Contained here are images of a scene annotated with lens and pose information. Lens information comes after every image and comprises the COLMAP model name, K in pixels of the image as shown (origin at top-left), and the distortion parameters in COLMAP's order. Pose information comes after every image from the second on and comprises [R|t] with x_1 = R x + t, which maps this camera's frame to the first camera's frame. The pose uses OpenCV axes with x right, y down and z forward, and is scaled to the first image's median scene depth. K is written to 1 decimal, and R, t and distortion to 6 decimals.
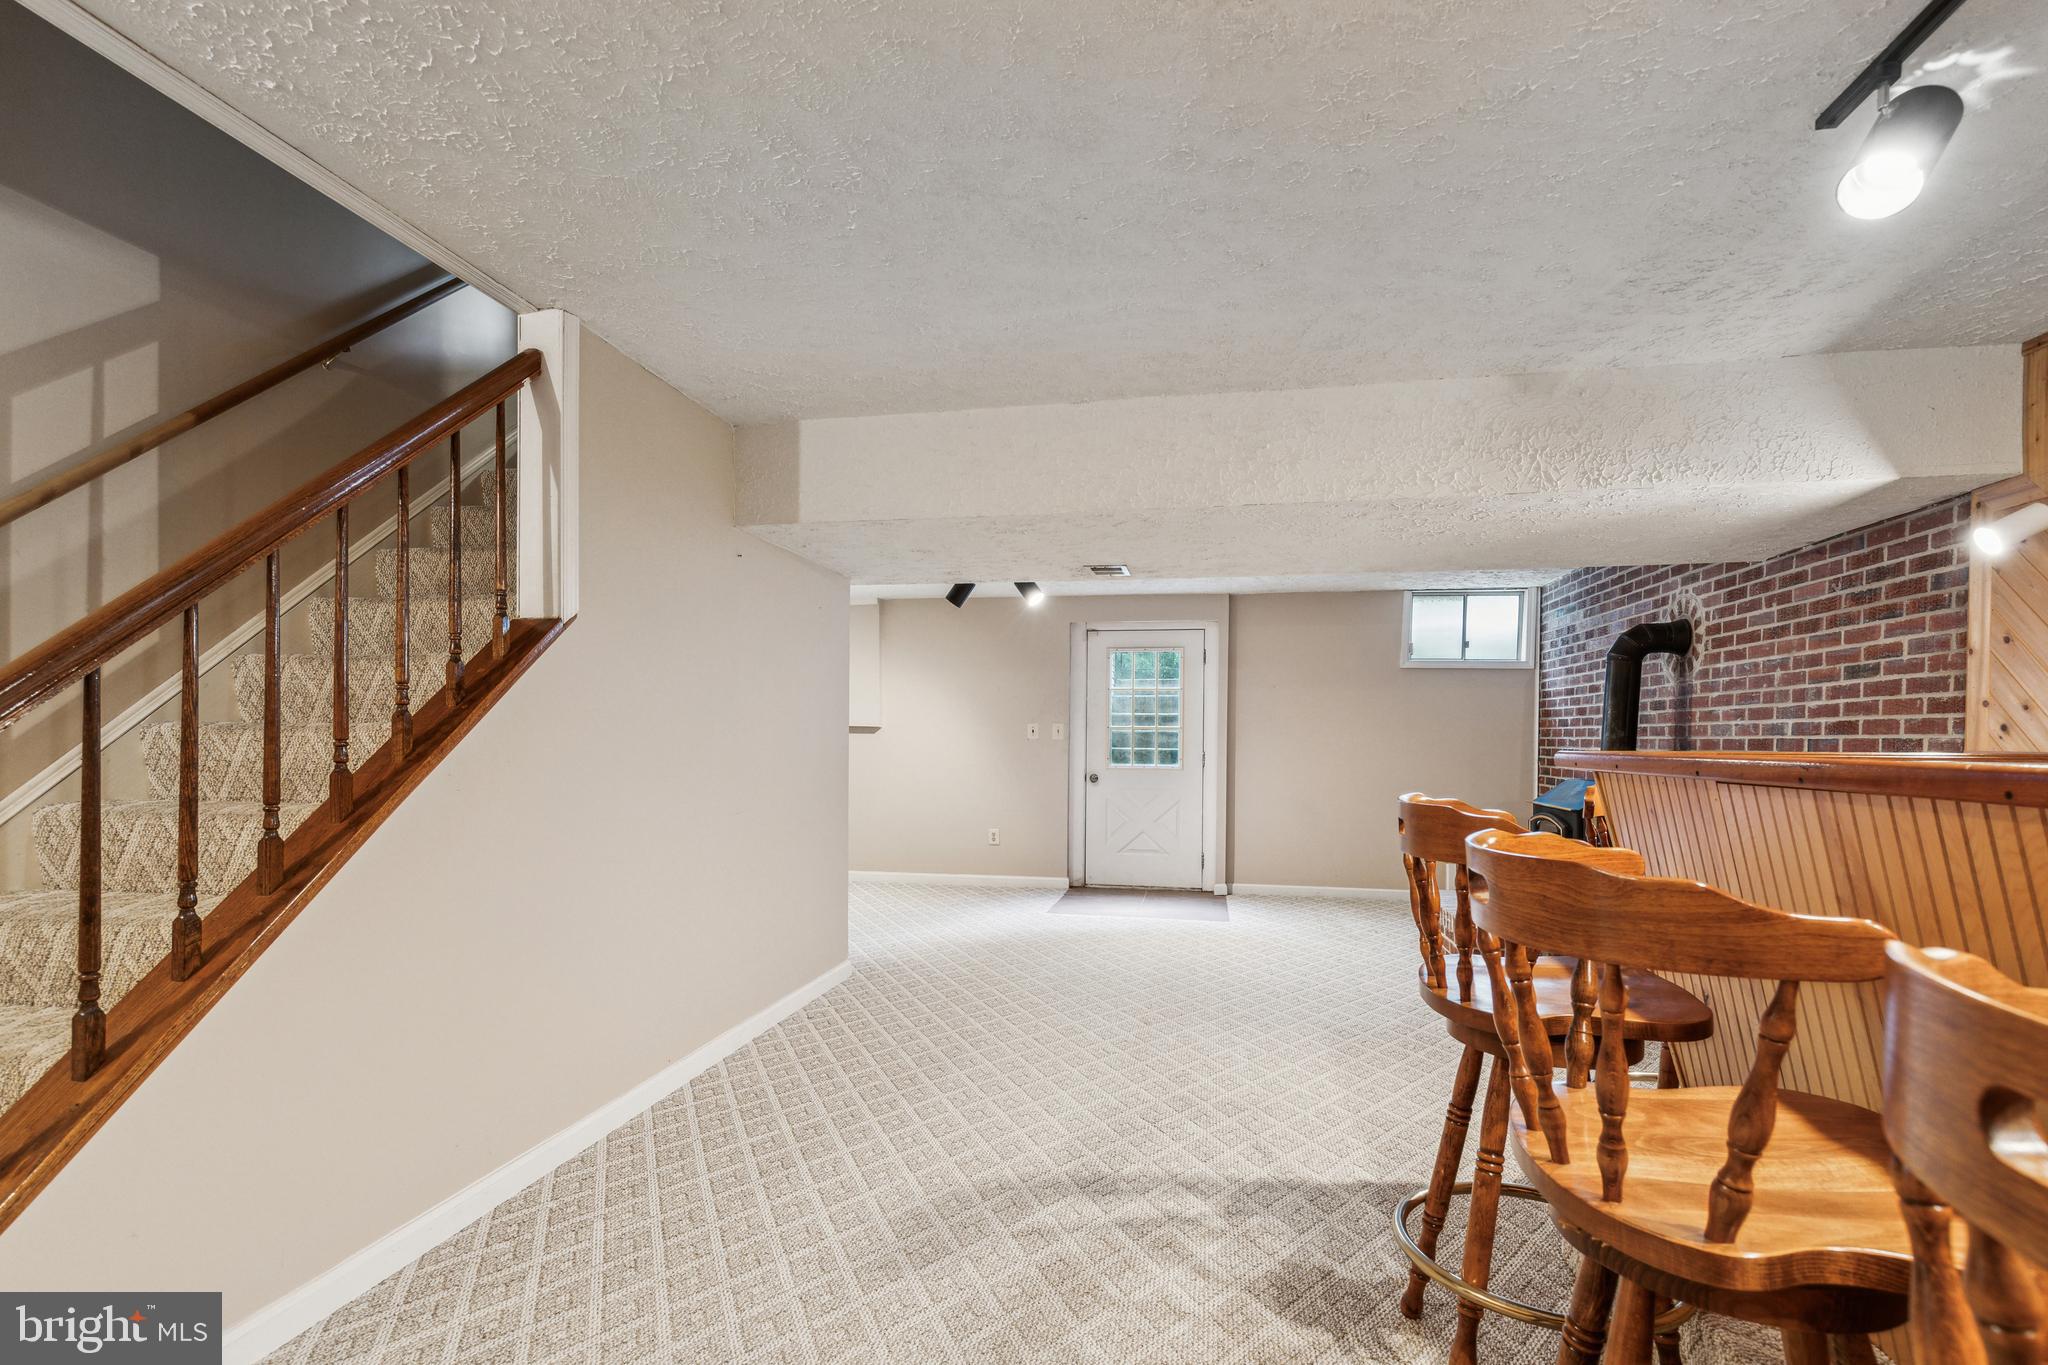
lens RADIAL K [[940.0, 0, 1045.3], [0, 940.0, 744.2], [0, 0, 1]] dist [0.002219, -0.000331]
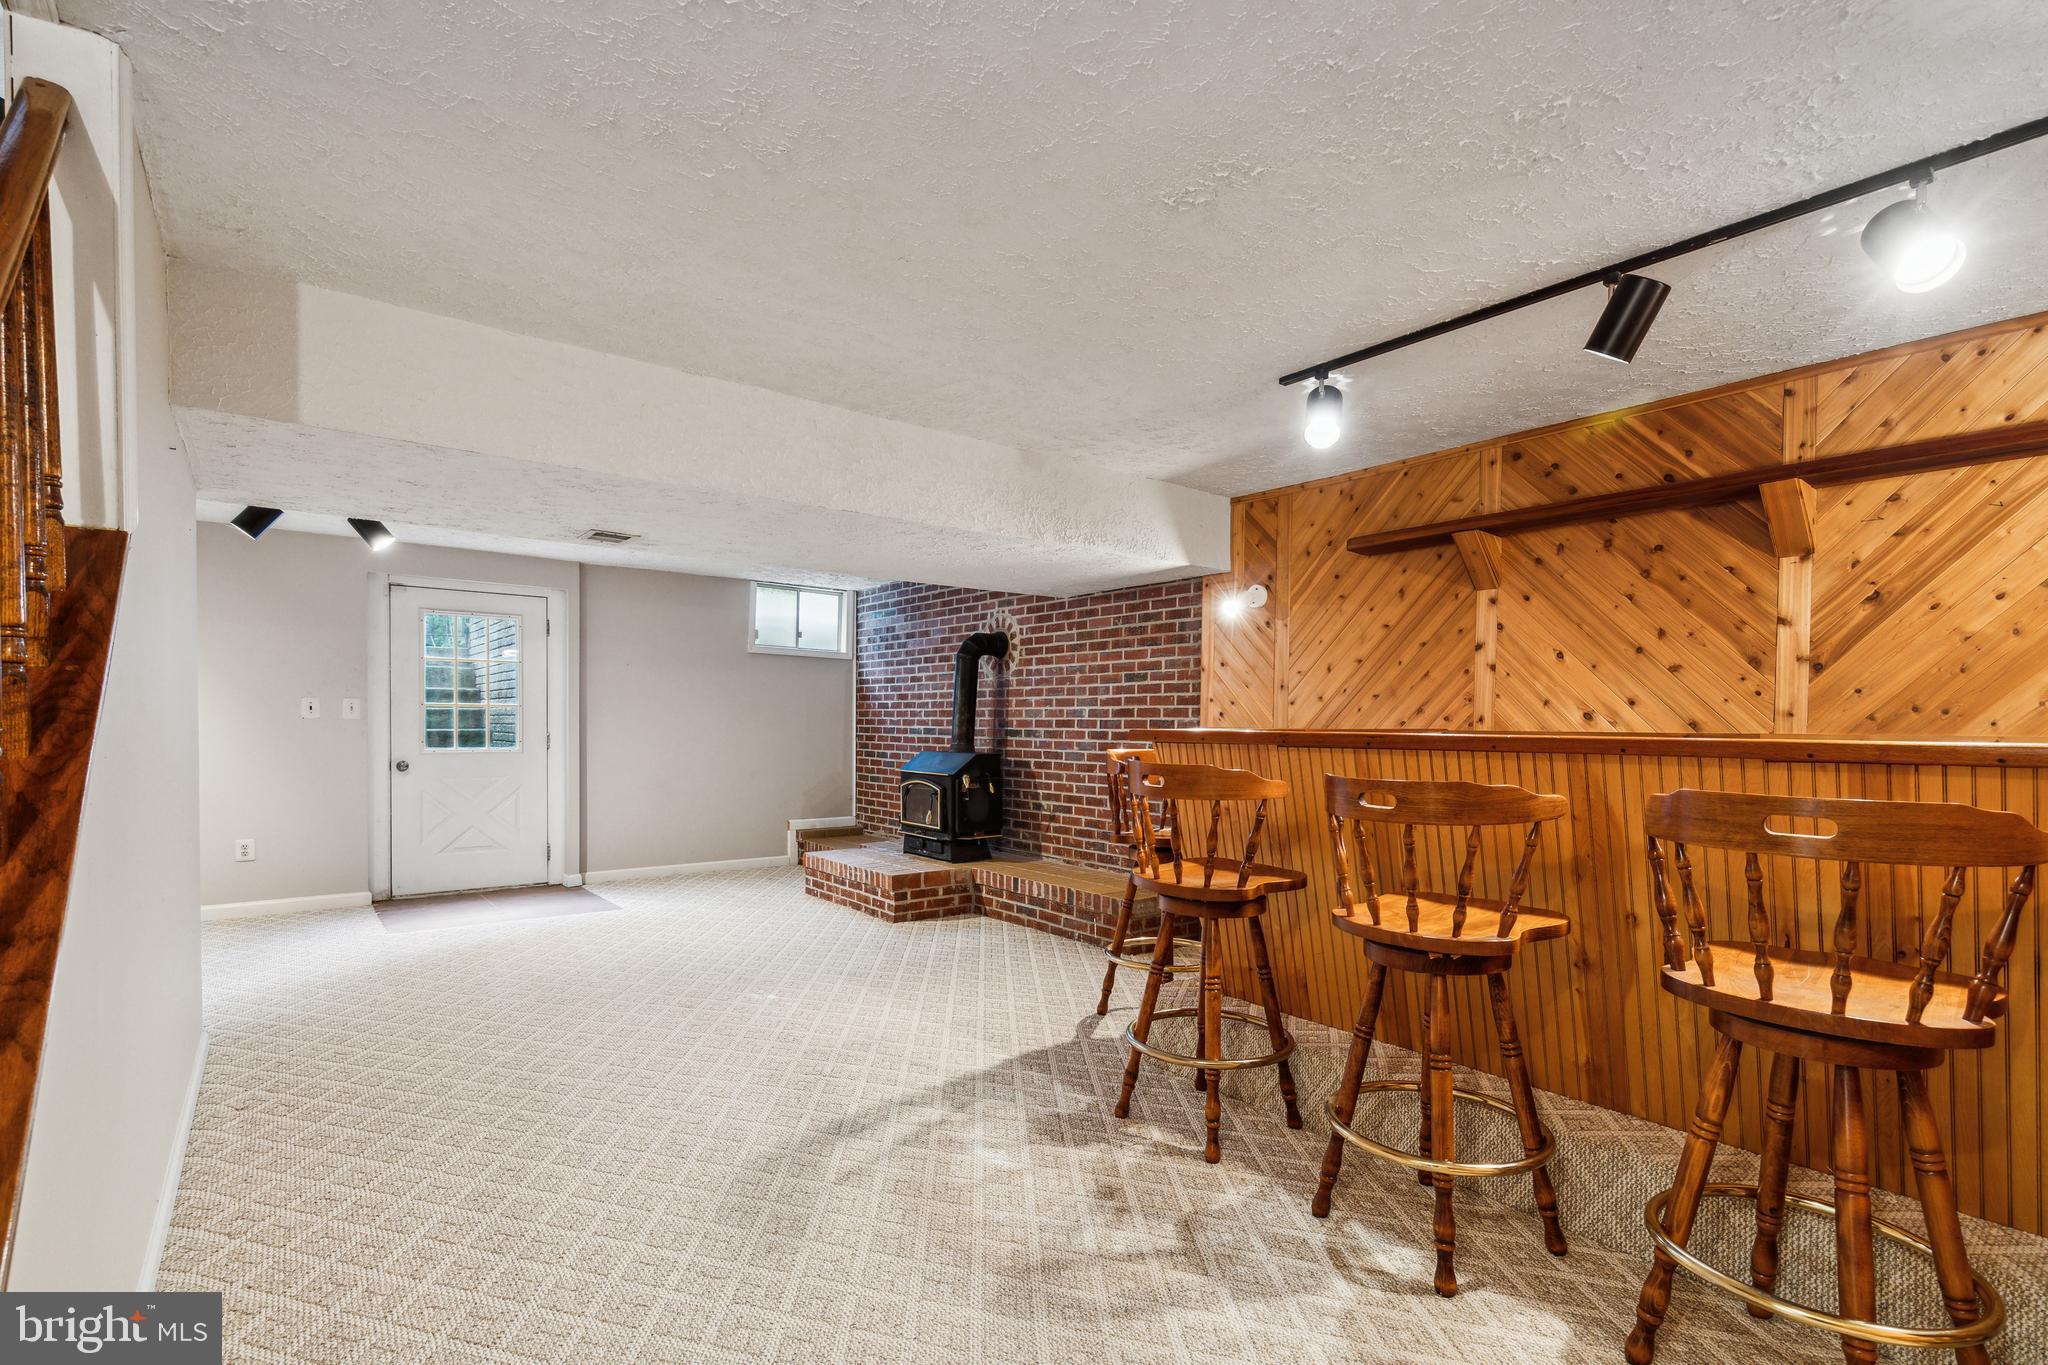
lens RADIAL K [[940.0, 0, 1045.3], [0, 940.0, 744.2], [0, 0, 1]] dist [0.002219, -0.000331]
pose [[0.650858, -0.019980, 0.758937, -0.376210], [0.002028, 0.999696, 0.024579, -0.003530], [-0.759197, -0.014459, 0.650700, 0.070391]]
